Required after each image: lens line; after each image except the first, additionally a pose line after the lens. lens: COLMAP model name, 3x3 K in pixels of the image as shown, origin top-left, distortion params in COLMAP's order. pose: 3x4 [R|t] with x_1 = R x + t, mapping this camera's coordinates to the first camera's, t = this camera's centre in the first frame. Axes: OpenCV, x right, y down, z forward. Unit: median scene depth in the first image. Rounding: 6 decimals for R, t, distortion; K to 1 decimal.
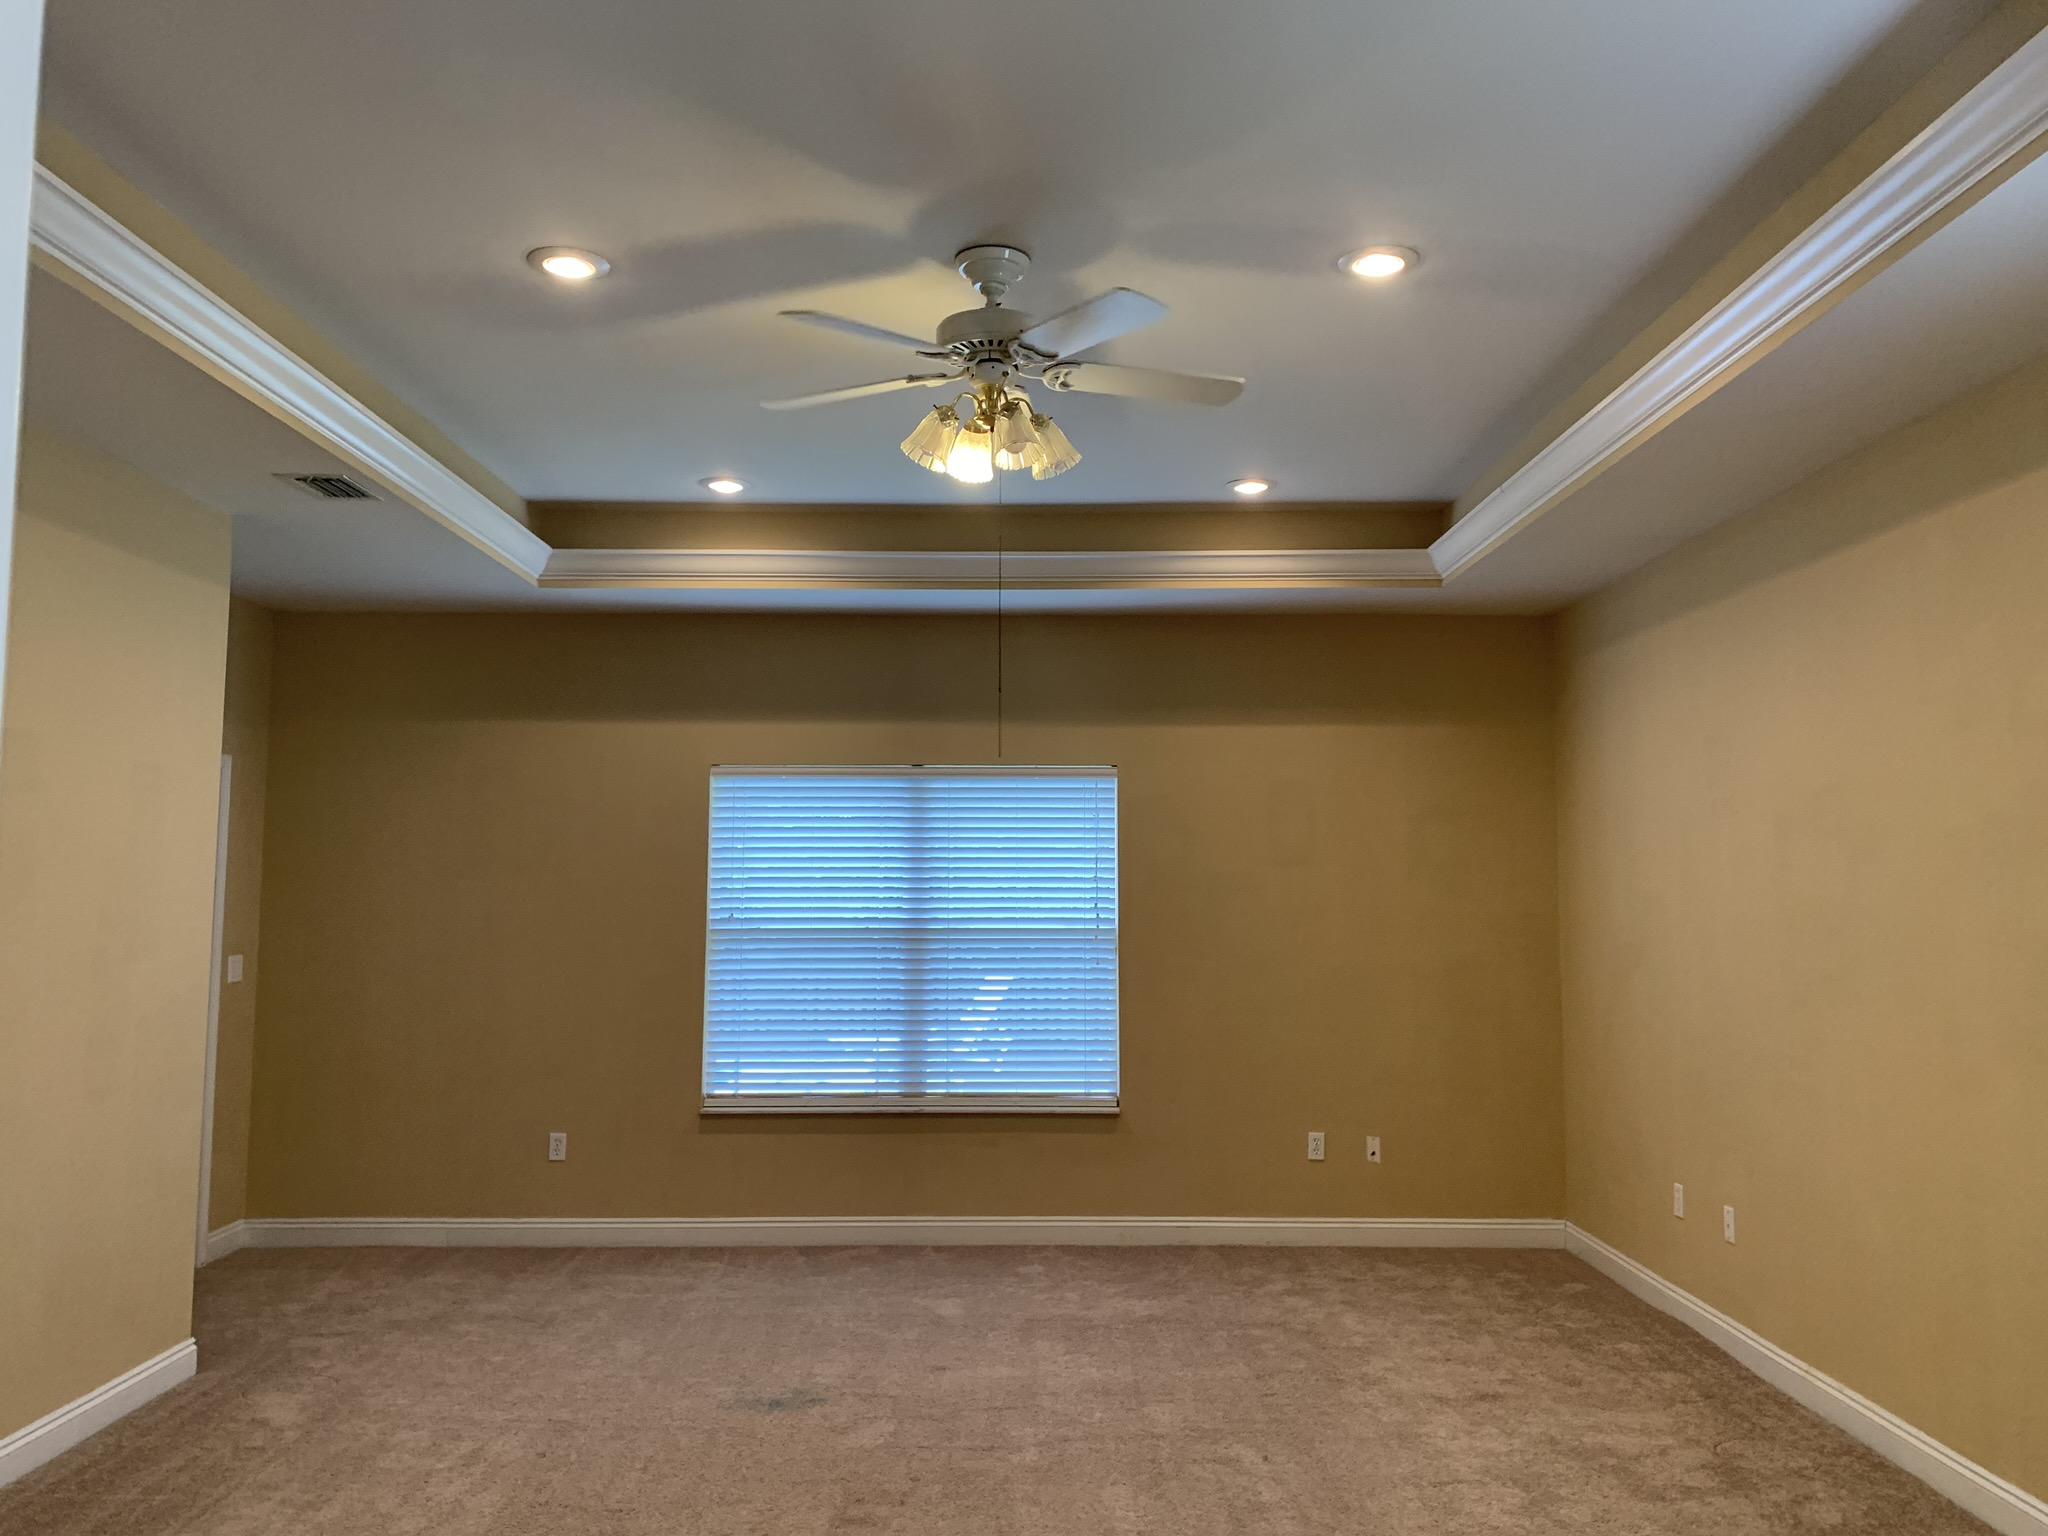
lens RADIAL K [[1561.6, 0, 1009.2], [0, 1561.6, 769.8], [0, 0, 1]] dist [0.036930, -0.033986]
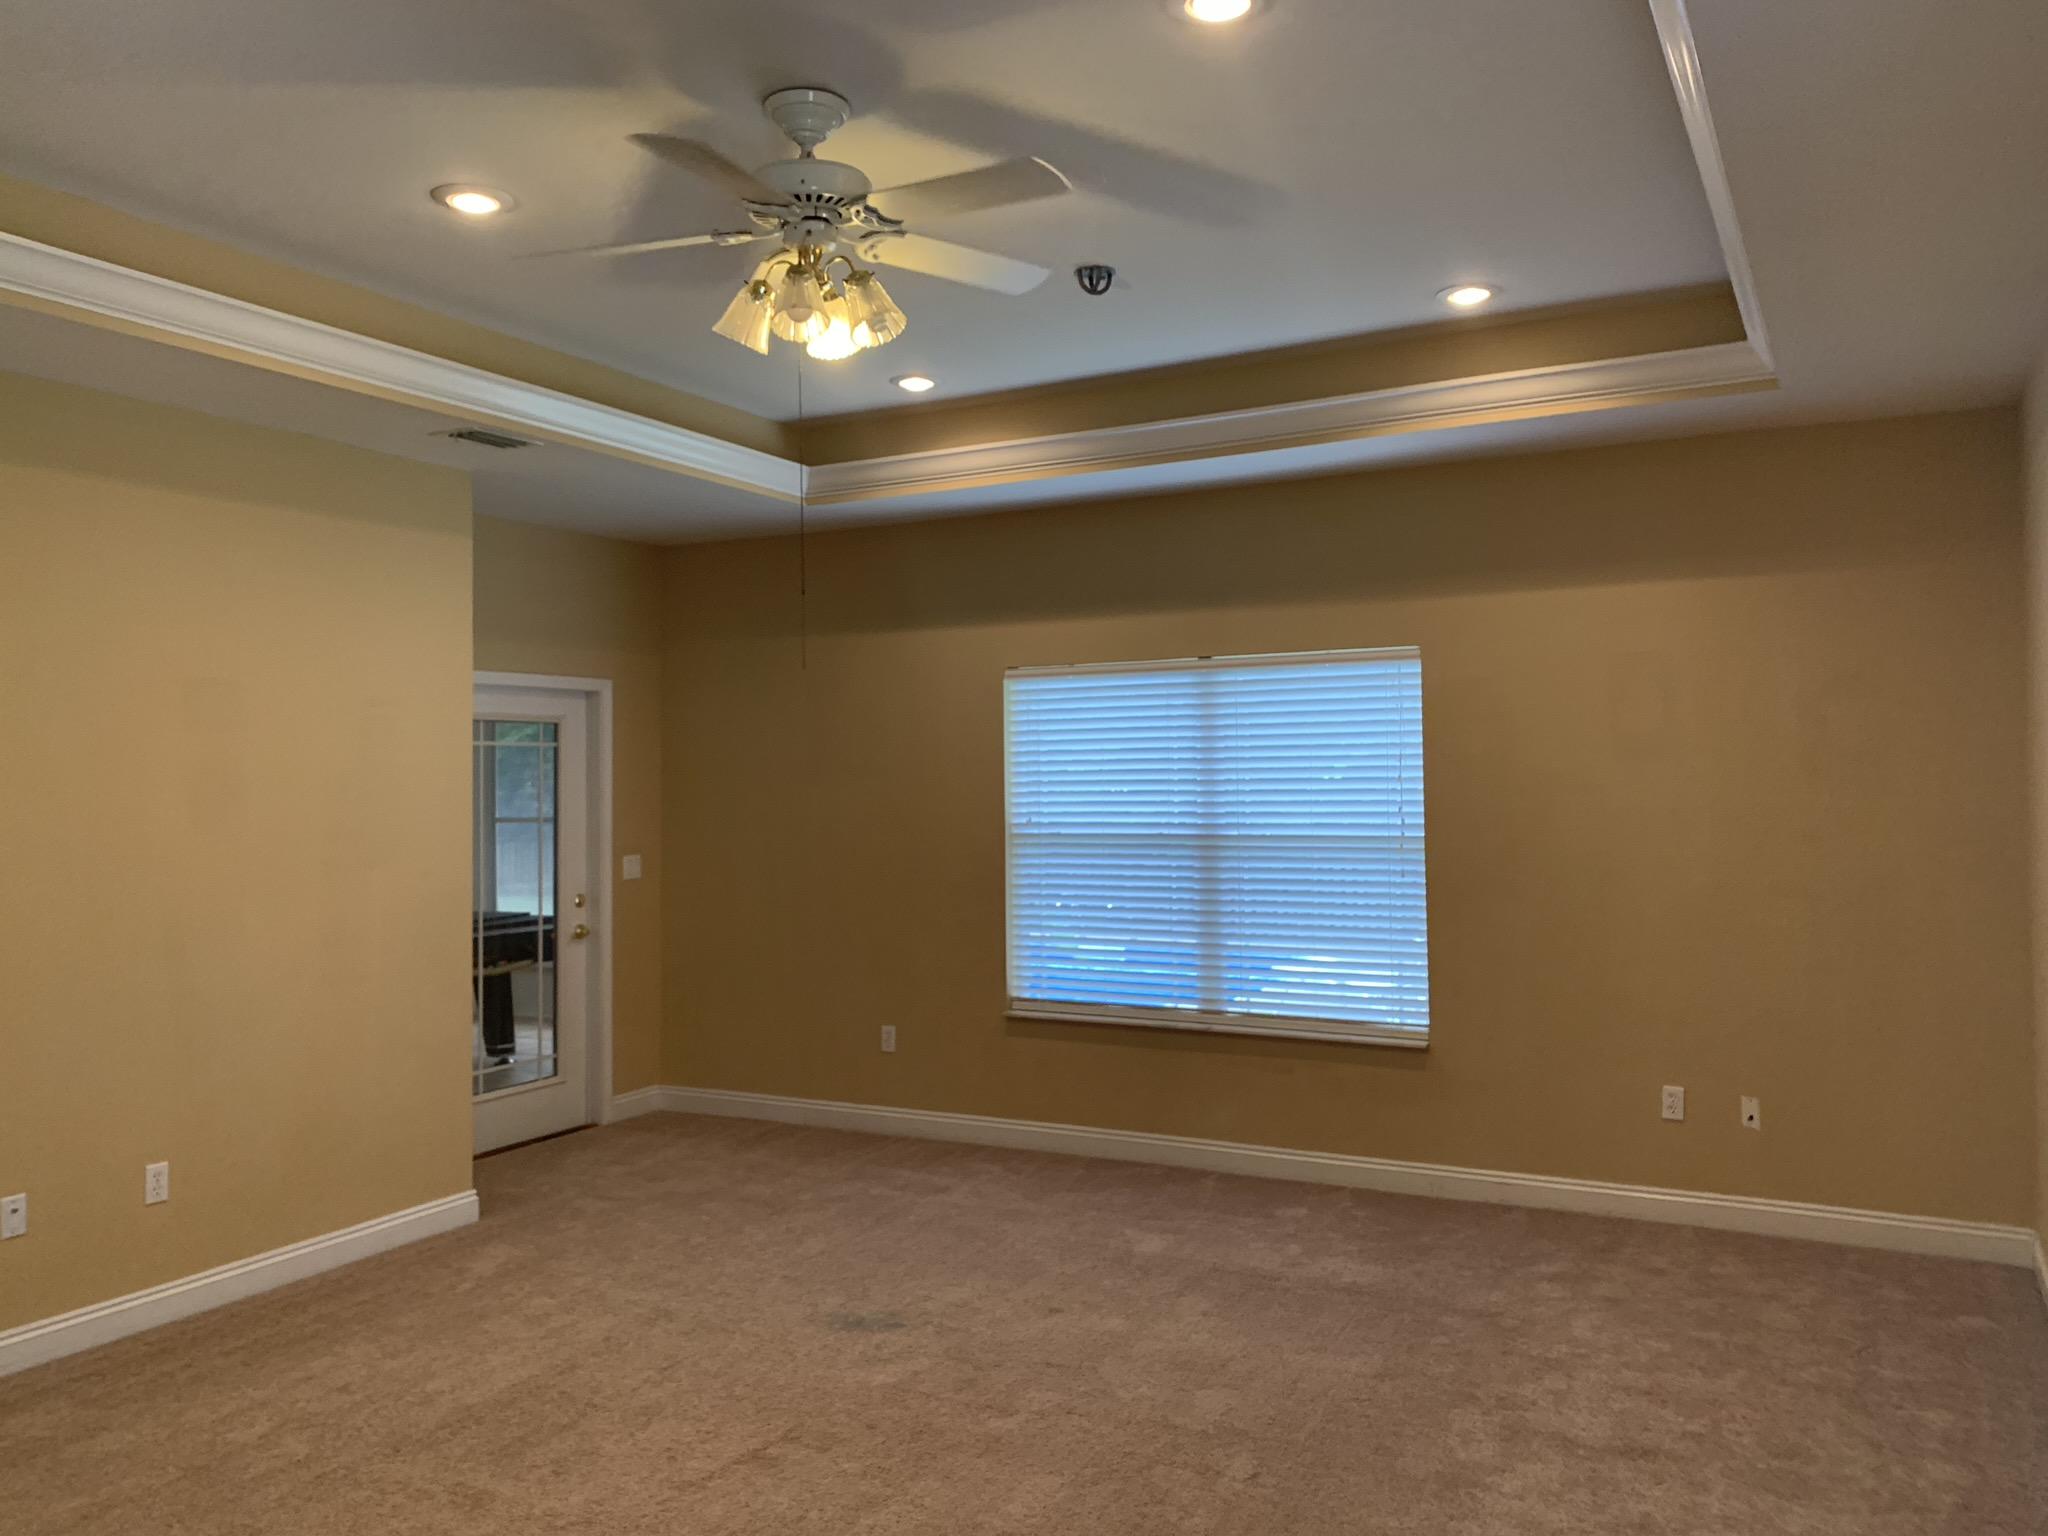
lens RADIAL K [[1561.6, 0, 1019.0], [0, 1561.6, 772.4], [0, 0, 1]] dist [0.036930, -0.033986]
pose [[0.882493, -0.014557, -0.470101, 0.326655], [0.052300, 0.996359, 0.067328, -0.003719], [0.467409, -0.084003, 0.880041, 0.160711]]
